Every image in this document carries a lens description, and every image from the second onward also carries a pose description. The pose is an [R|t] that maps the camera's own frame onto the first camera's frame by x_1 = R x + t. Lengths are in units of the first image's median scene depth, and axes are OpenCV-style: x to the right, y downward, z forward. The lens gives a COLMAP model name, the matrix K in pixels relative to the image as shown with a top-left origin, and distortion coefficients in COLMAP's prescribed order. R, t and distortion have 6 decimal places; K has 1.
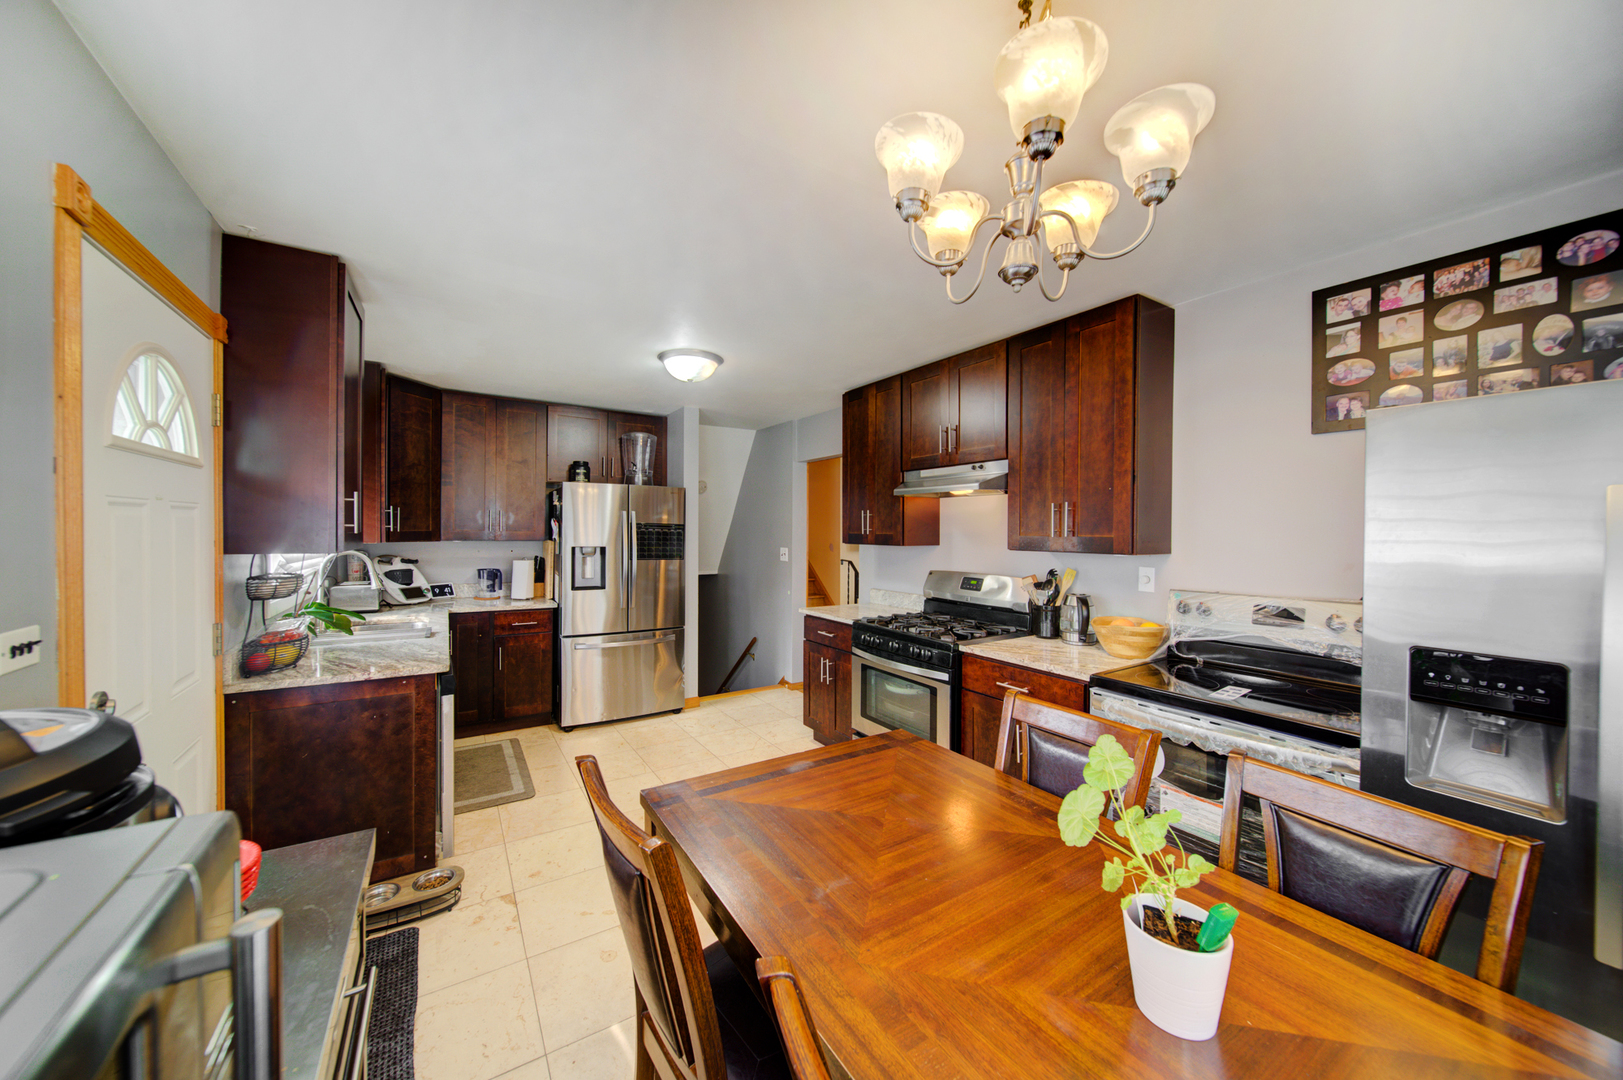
lens RADIAL K [[568.8, 0, 799.3], [0, 568.8, 533.5], [0, 0, 1]] dist [-0.002917, -0.000440]
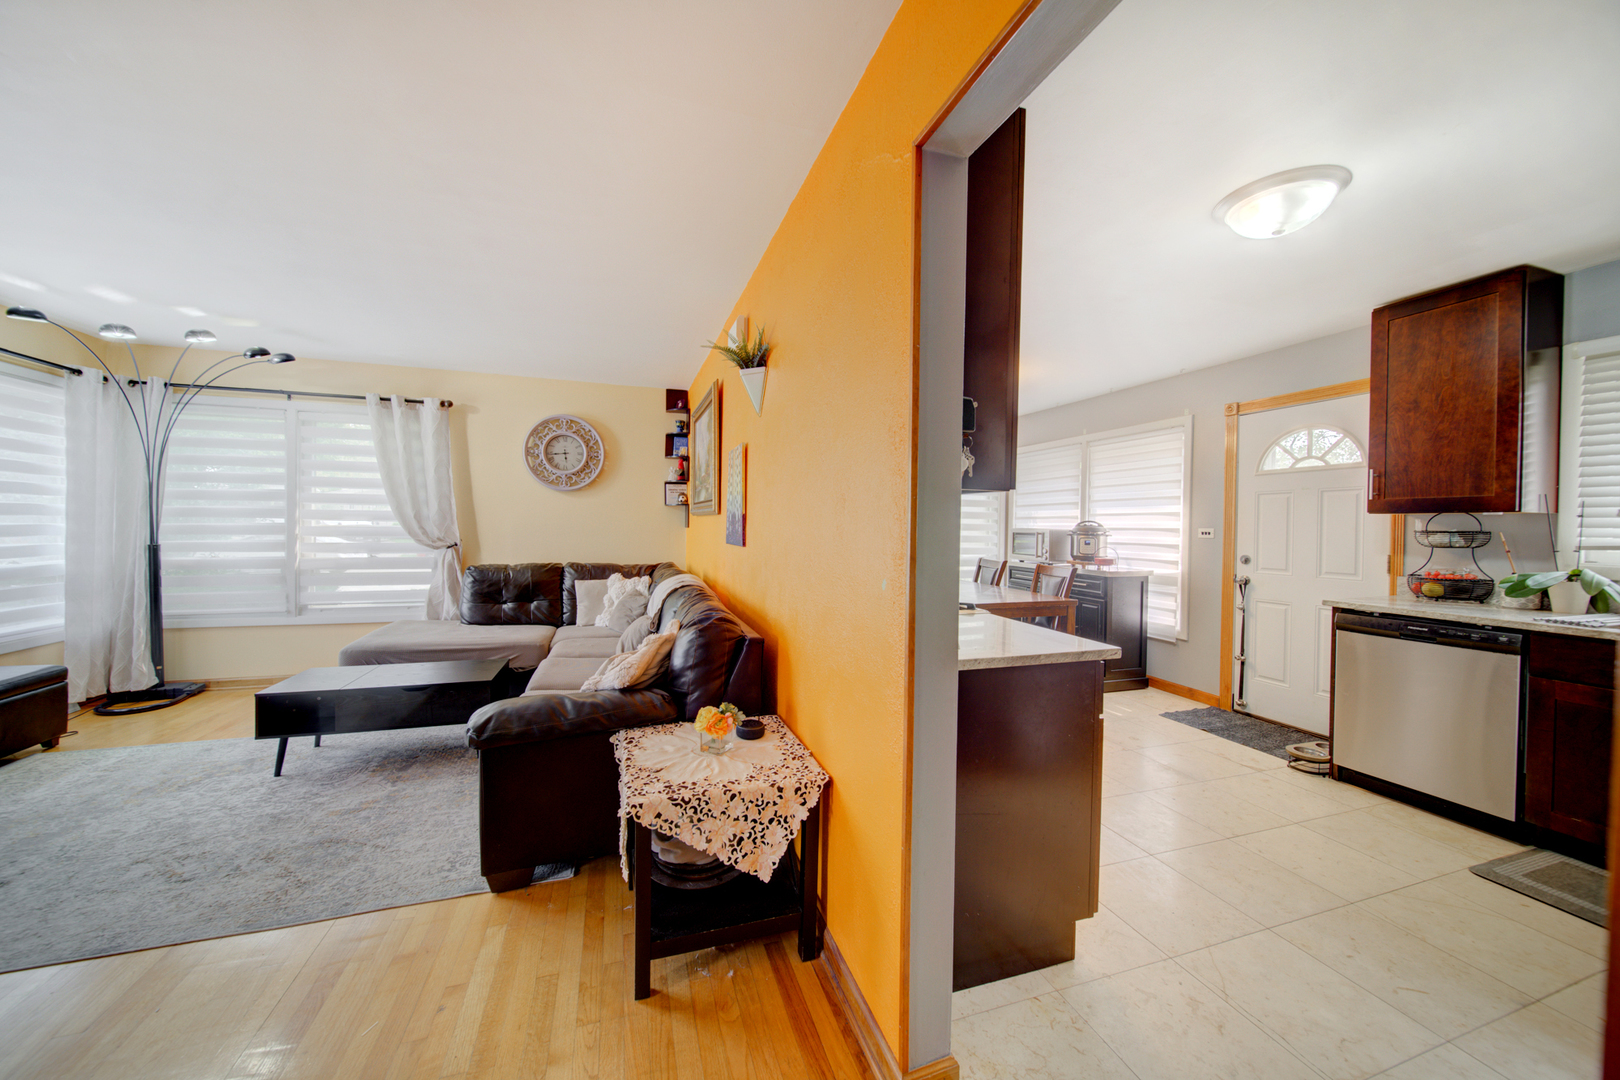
lens RADIAL K [[563.9, 0, 796.9], [0, 563.9, 533.2], [0, 0, 1]] dist [0.001373, -0.002257]
pose [[-0.967642, -0.022039, 0.251364, 0.172832], [-0.017137, 0.999618, 0.021675, 0.058332], [-0.251745, 0.016666, -0.967650, 2.031030]]
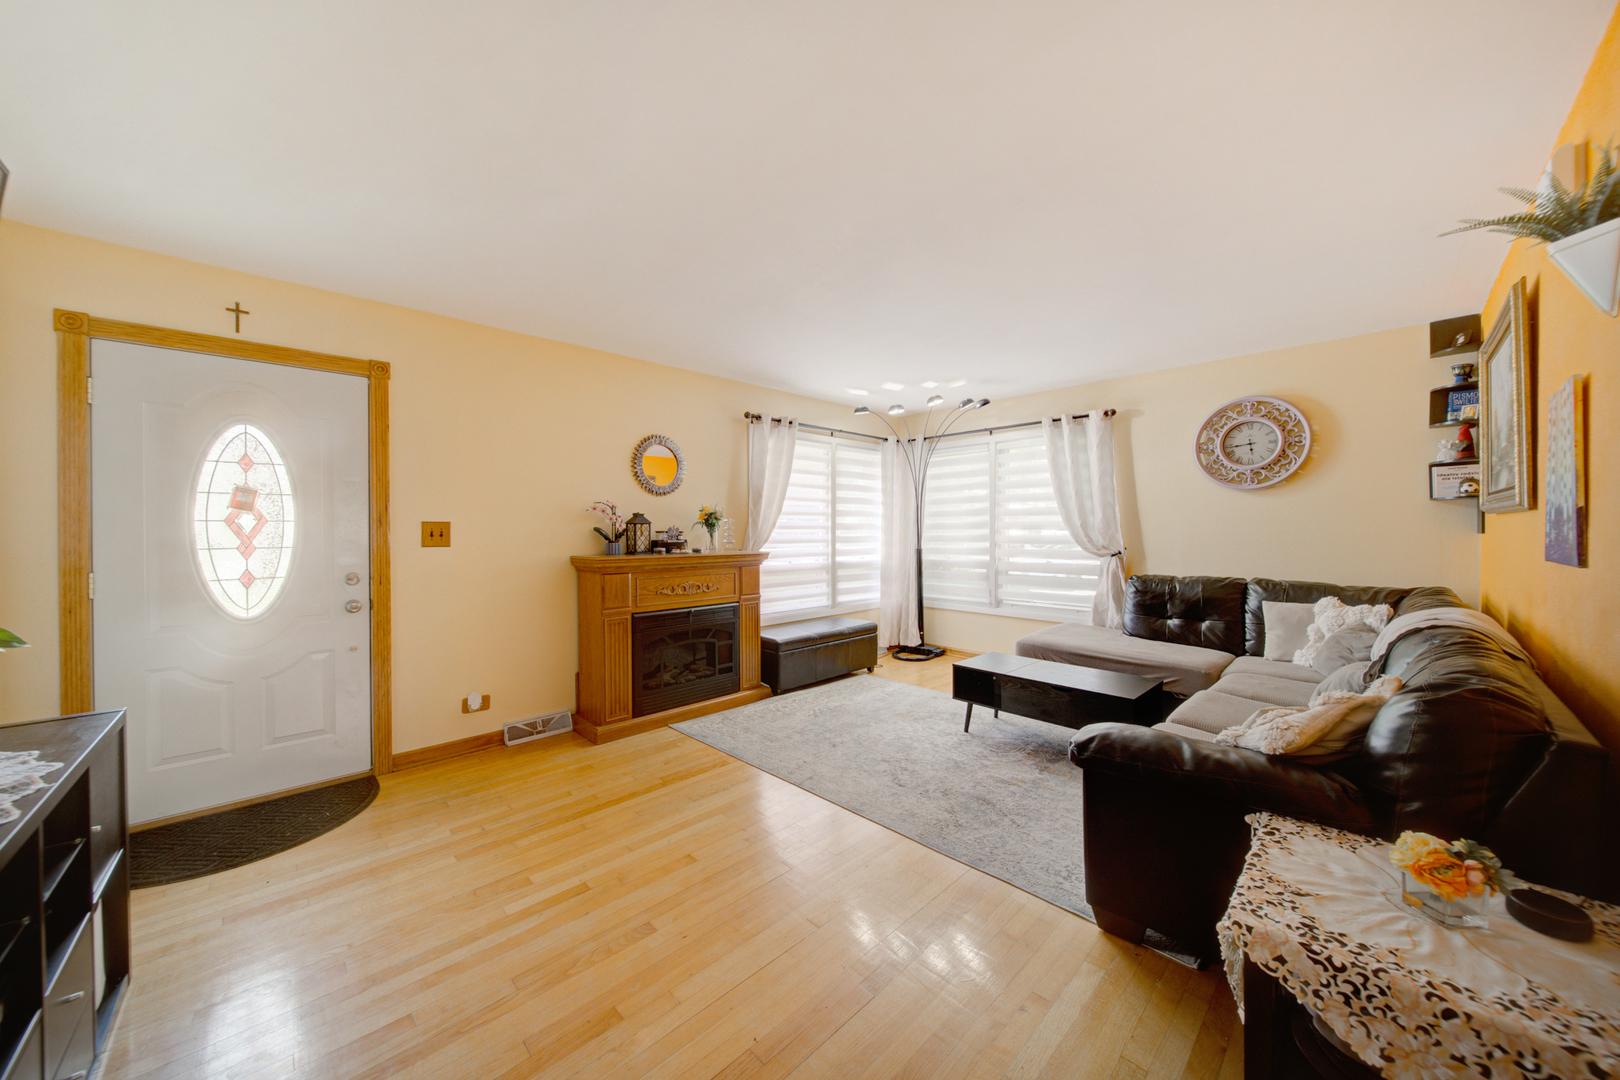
lens RADIAL K [[563.9, 0, 796.9], [0, 563.9, 533.2], [0, 0, 1]] dist [0.001373, -0.002257]
pose [[-0.196416, -0.009944, 0.980470, 0.138970], [0.008811, 0.999890, 0.011906, 0.059782], [-0.980481, 0.010977, -0.196307, 1.923201]]
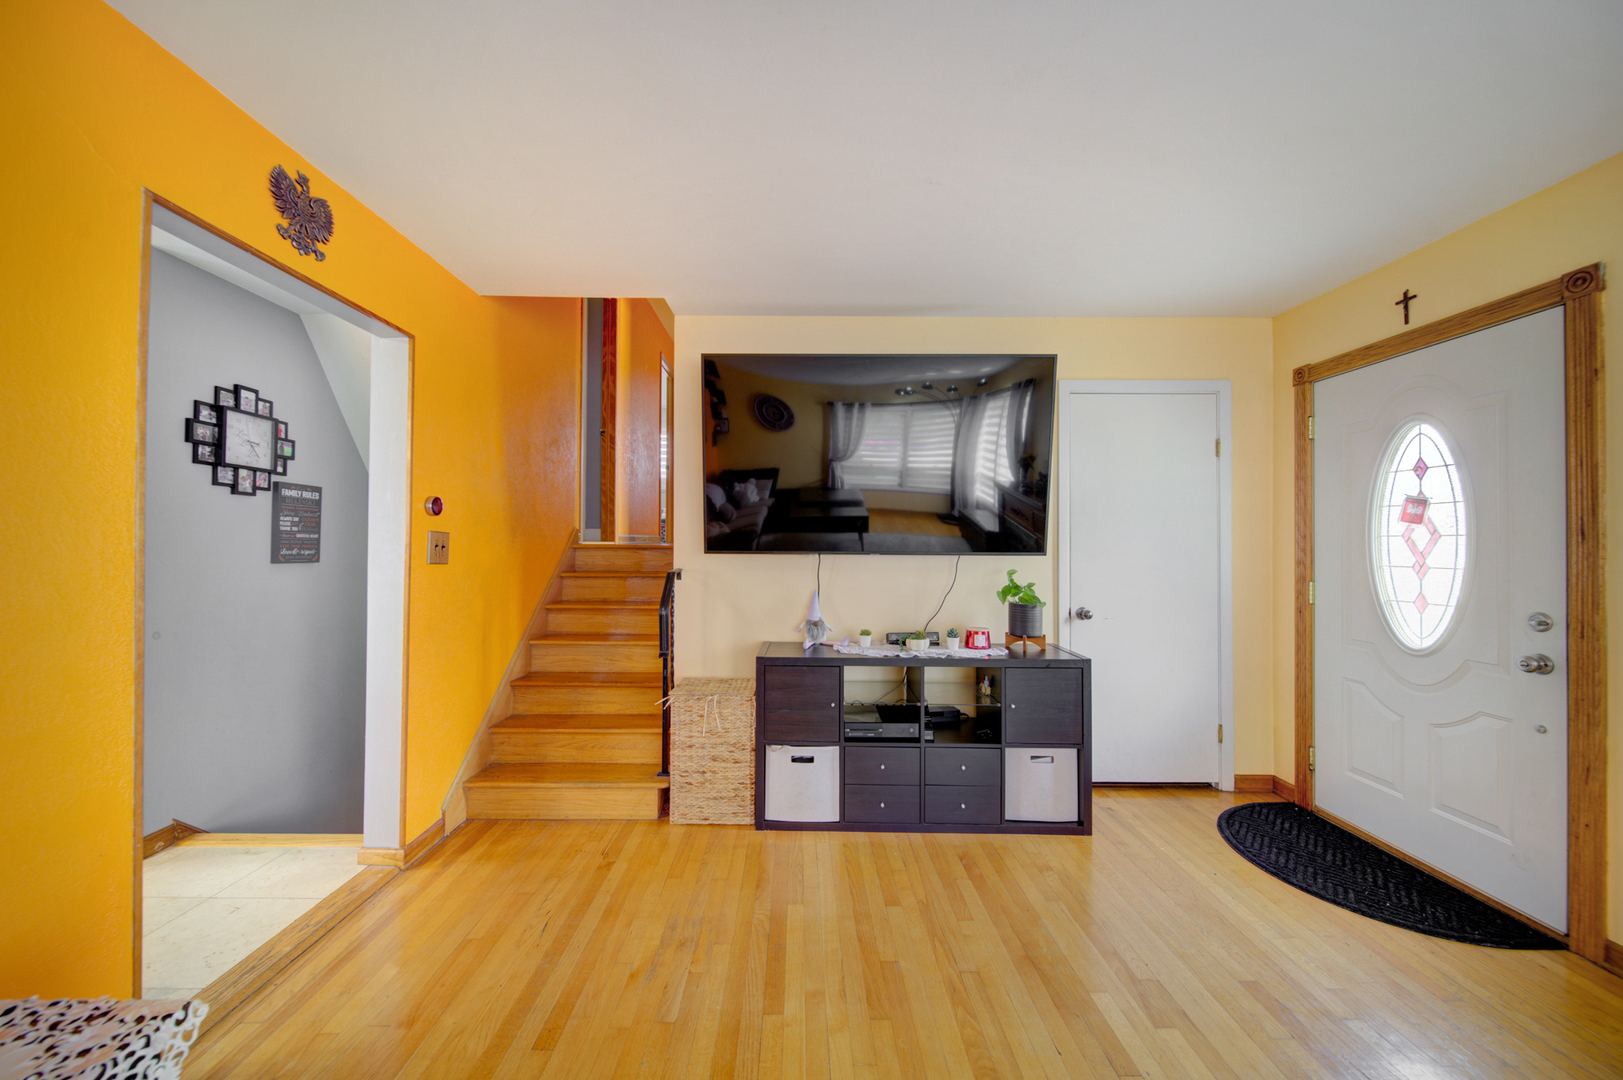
lens RADIAL K [[568.8, 0, 799.3], [0, 568.8, 533.5], [0, 0, 1]] dist [-0.002917, -0.000440]
pose [[0.847525, -0.006428, -0.530717, 0.918675], [-0.005541, 0.999765, -0.020957, 0.061289], [0.530727, 0.020702, 0.847290, 1.471955]]
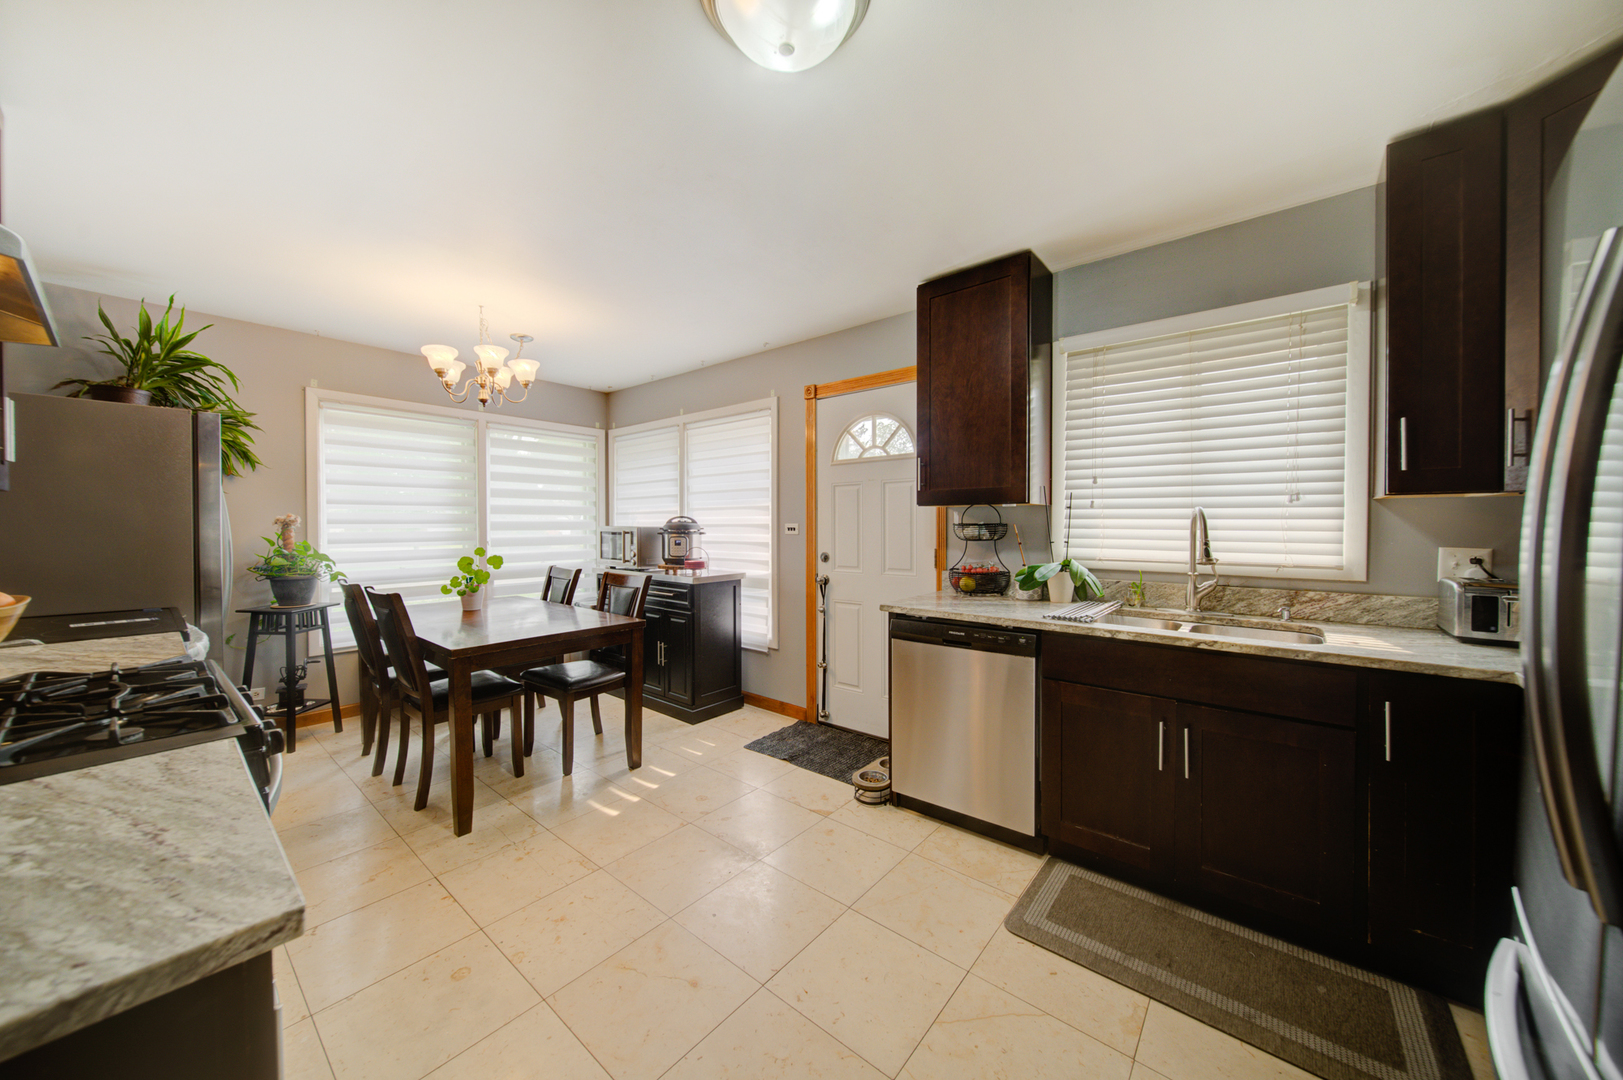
lens RADIAL K [[568.8, 0, 799.3], [0, 568.8, 533.5], [0, 0, 1]] dist [-0.002917, -0.000440]
pose [[-0.953377, 0.000867, -0.301781, -0.101913], [-0.005823, 0.999757, 0.021266, 0.054011], [0.301726, 0.022032, -0.953140, 1.621349]]
